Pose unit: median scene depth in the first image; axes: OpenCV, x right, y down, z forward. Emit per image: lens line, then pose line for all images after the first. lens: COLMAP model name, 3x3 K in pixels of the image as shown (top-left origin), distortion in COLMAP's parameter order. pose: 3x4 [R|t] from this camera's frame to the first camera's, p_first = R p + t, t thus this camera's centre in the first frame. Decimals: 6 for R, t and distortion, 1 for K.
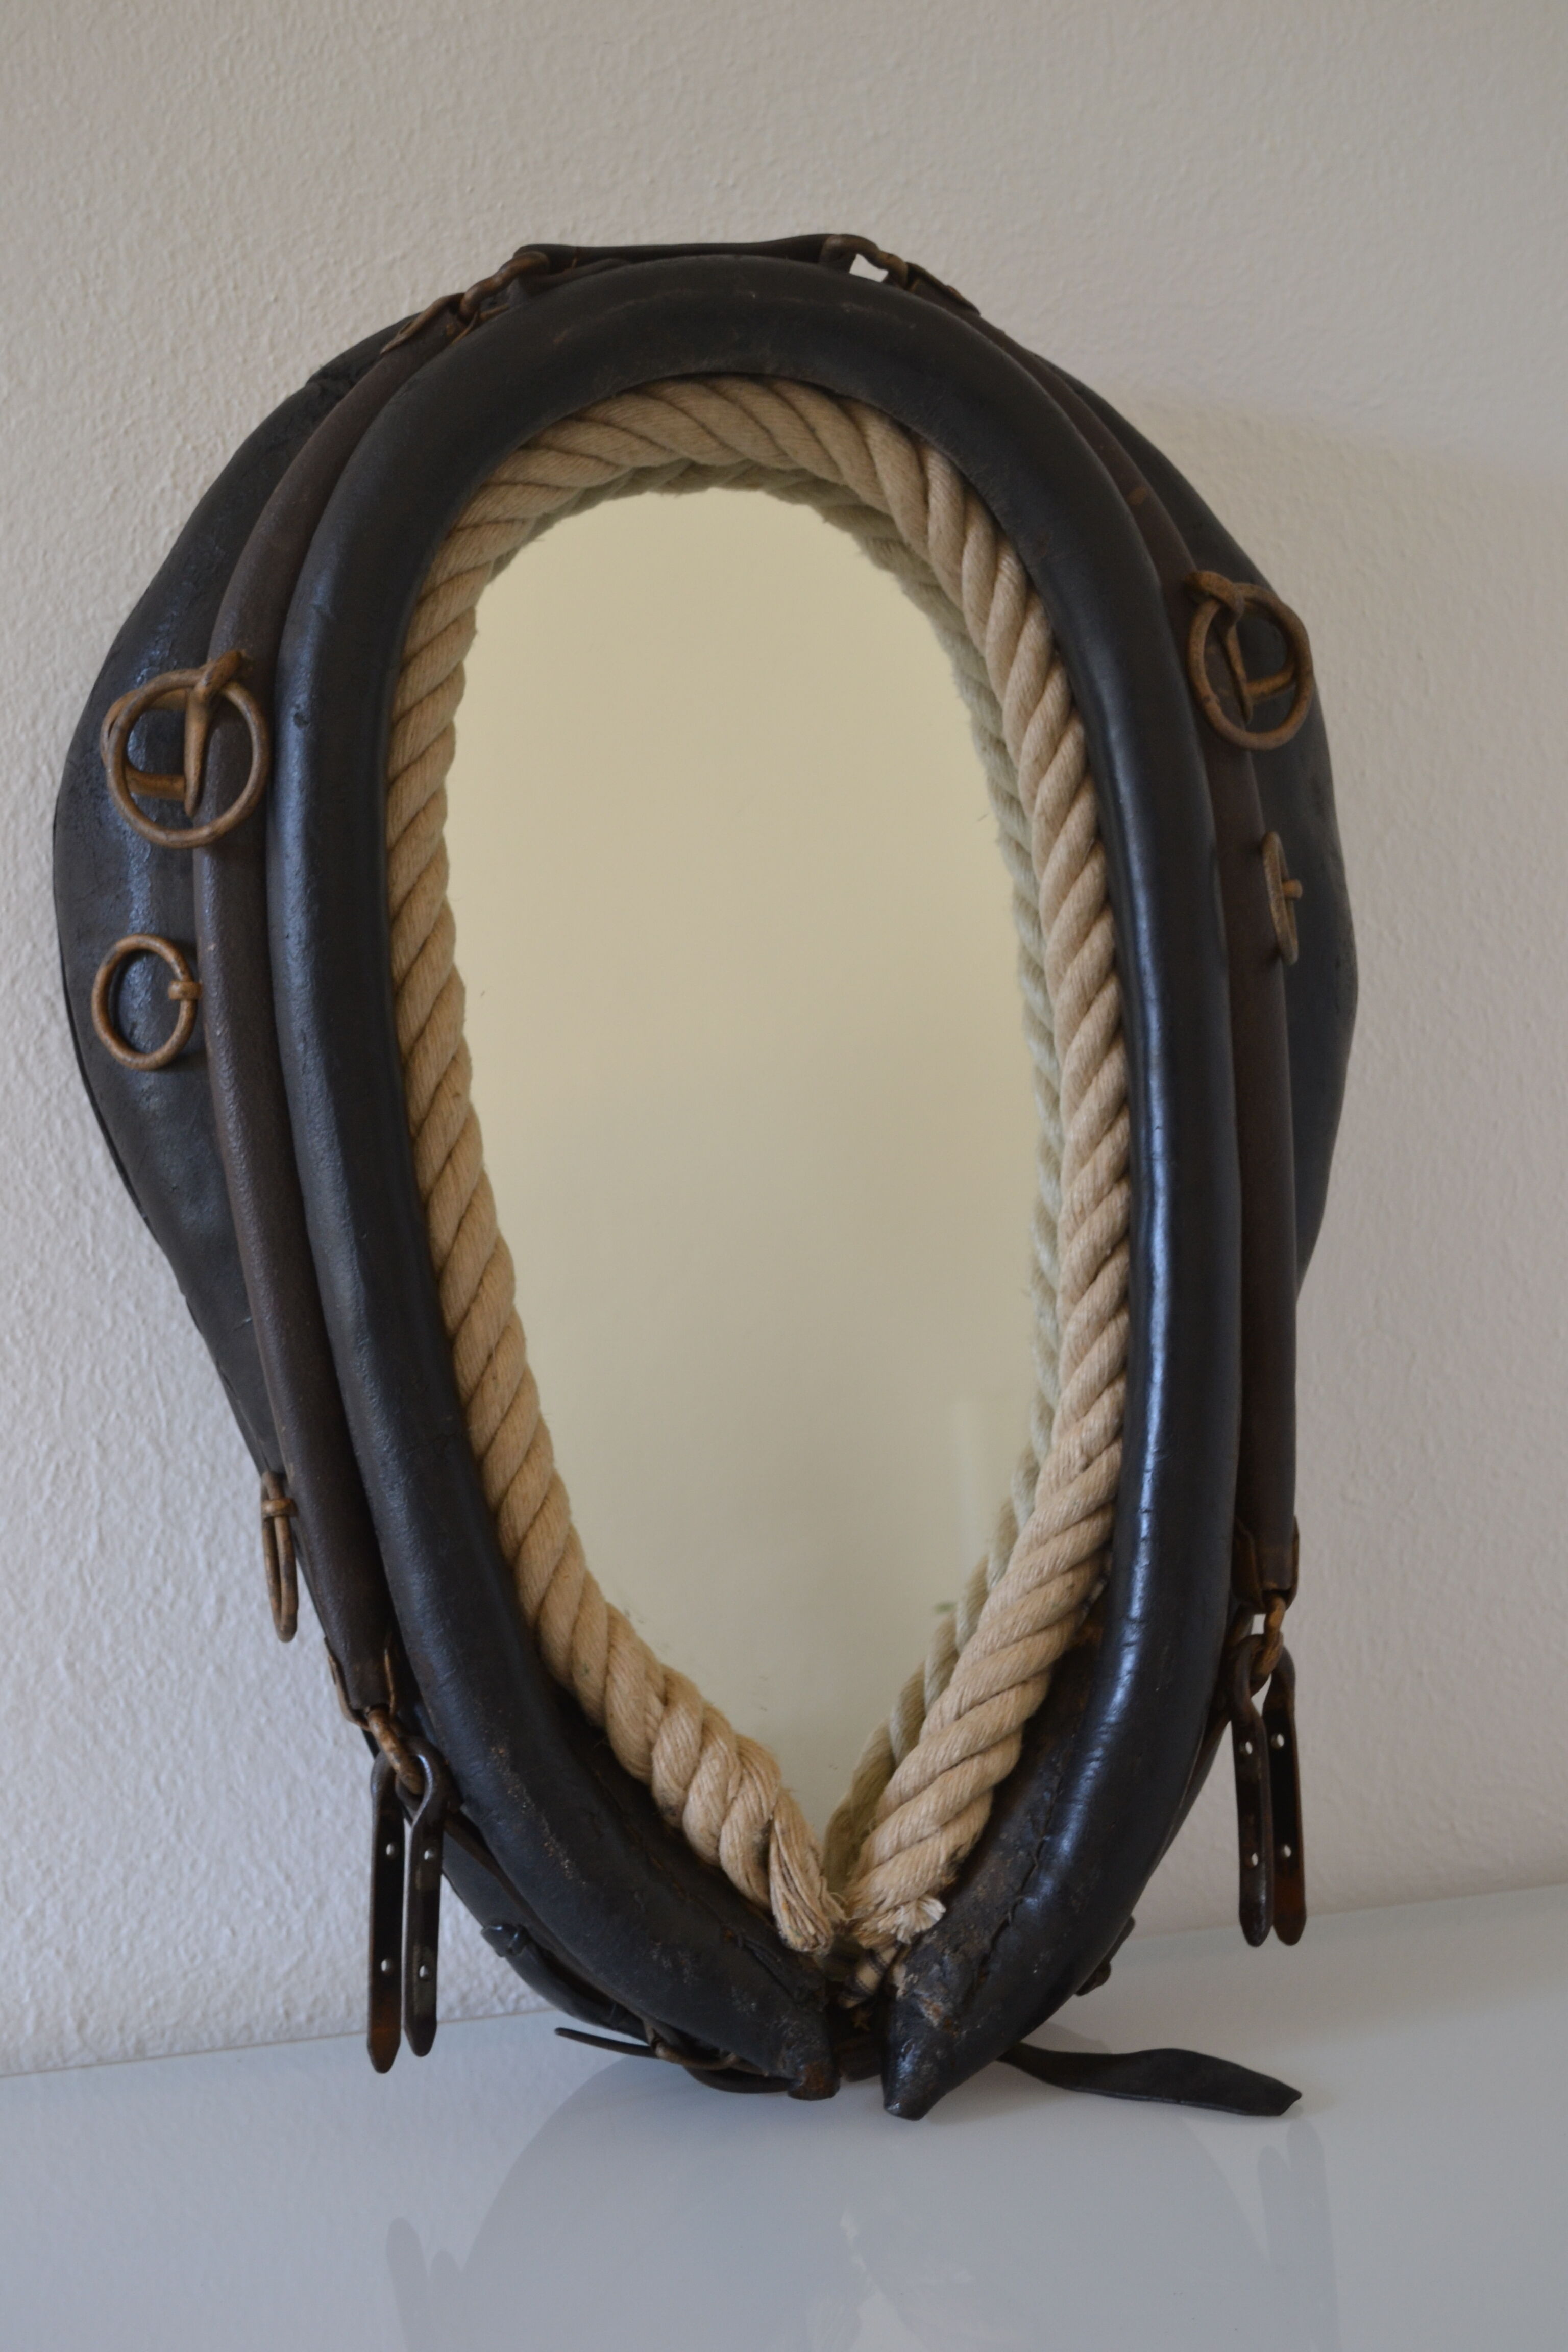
lens RADIAL K [[3329.5, 0, 796.9], [0, 3329.5, 1194.8], [0, 0, 1]] dist [-0.029329, 0.000000]
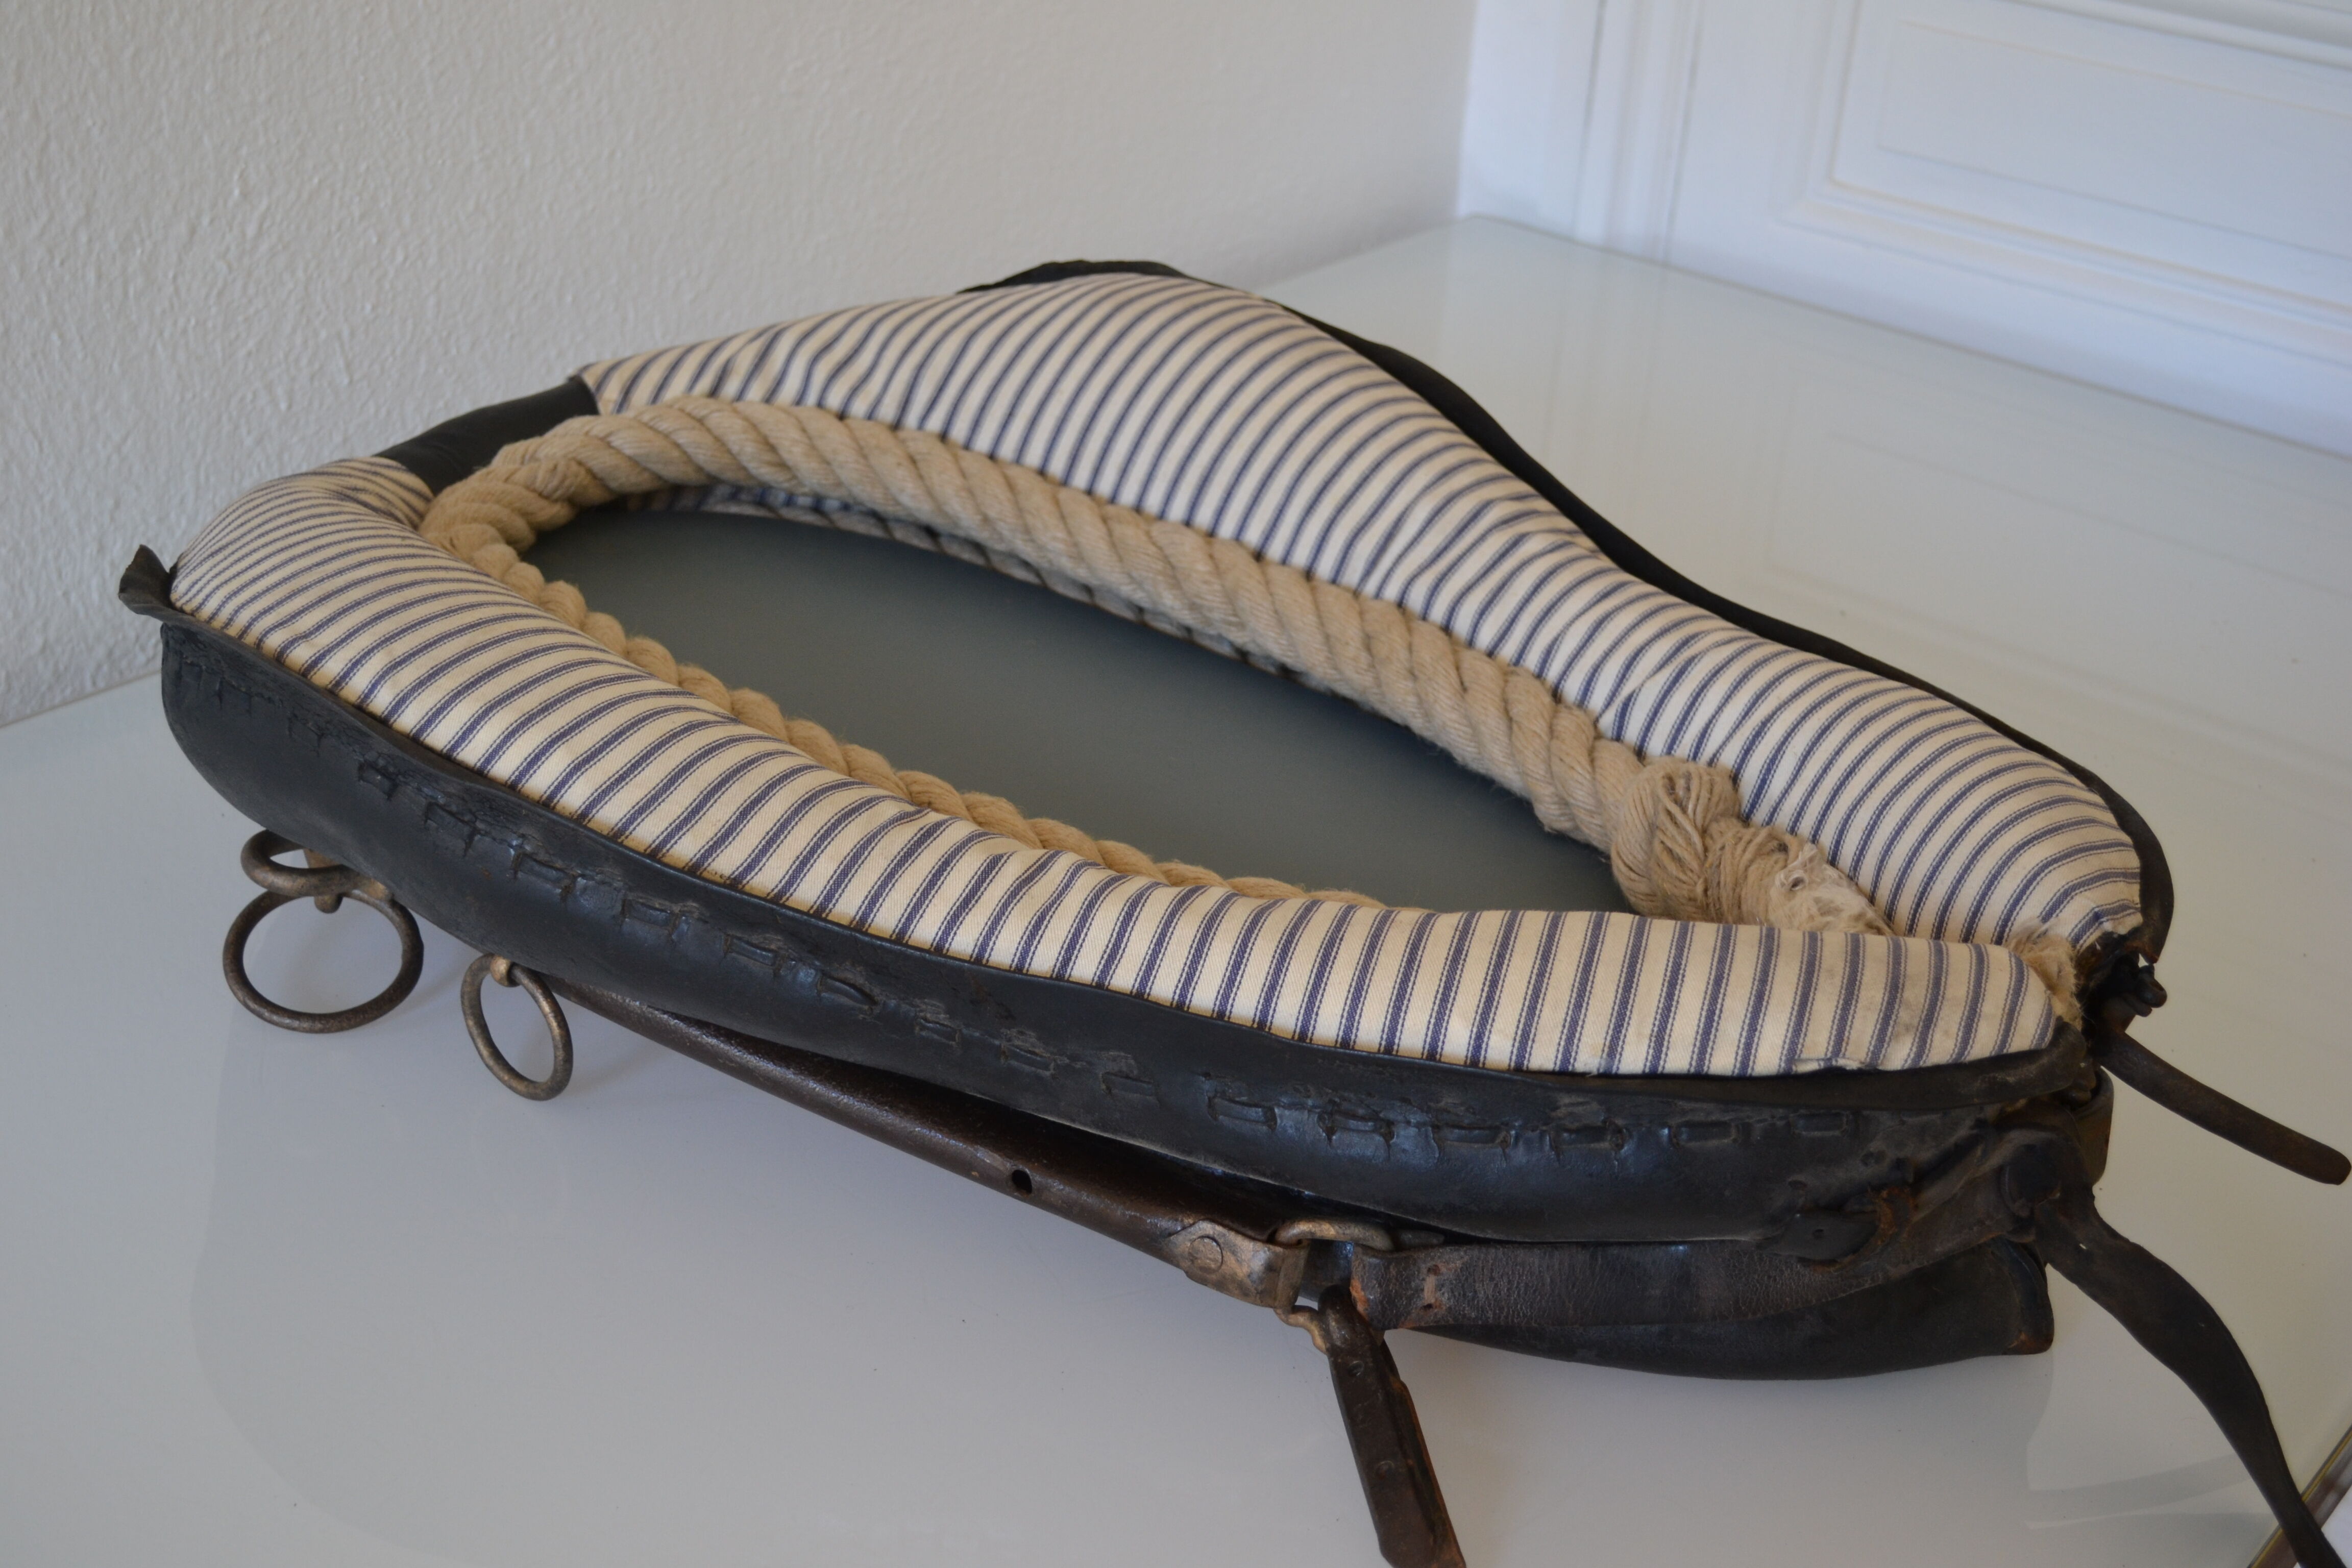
lens RADIAL K [[2980.0, 0, 1179.3], [0, 2980.0, 822.9], [0, 0, 1]] dist [-0.048999, 0.000000]
pose [[0.722458, -0.205248, 0.660248, -0.477433], [-0.080356, 0.923527, 0.375020, -0.070869], [-0.686730, -0.323992, 0.650717, 0.193652]]
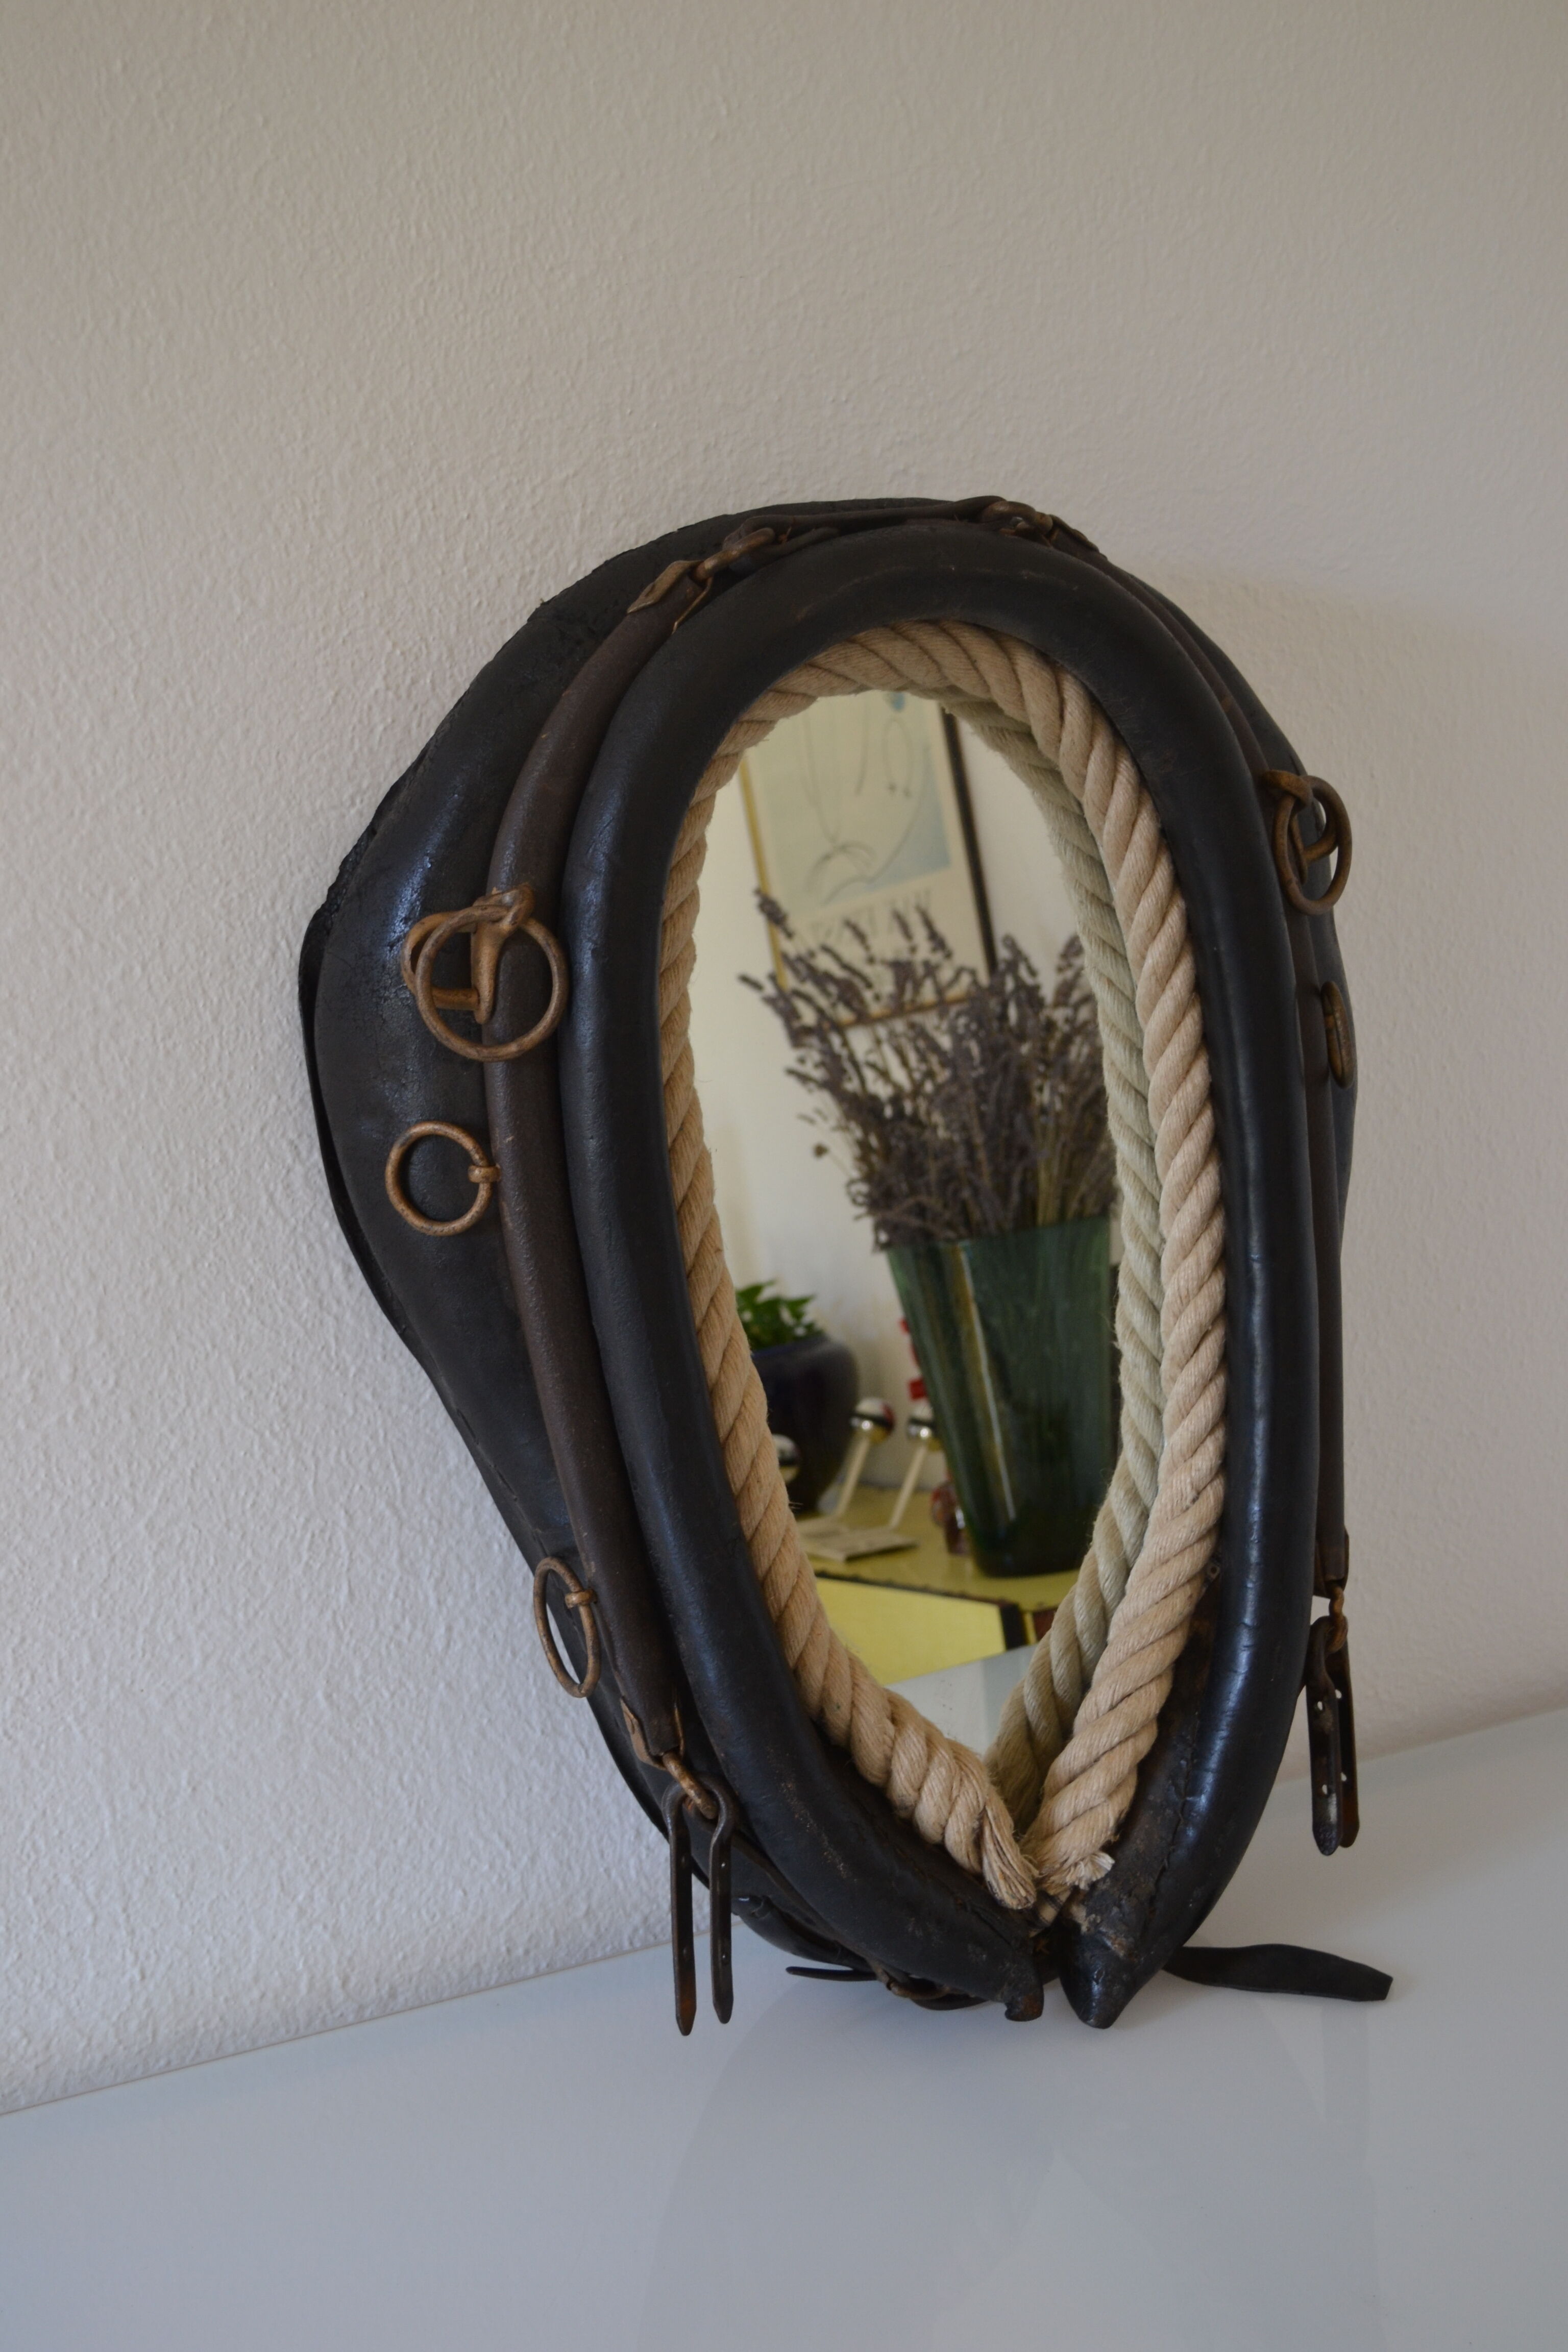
lens RADIAL K [[3162.4, 0, 799.4], [0, 3162.4, 1181.8], [0, 0, 1]] dist [-0.042029, 0.000000]
pose [[0.973876, -0.054260, 0.220501, -0.293690], [0.019780, 0.987612, 0.155667, -0.209786], [-0.226216, -0.147239, 0.962885, -0.088049]]
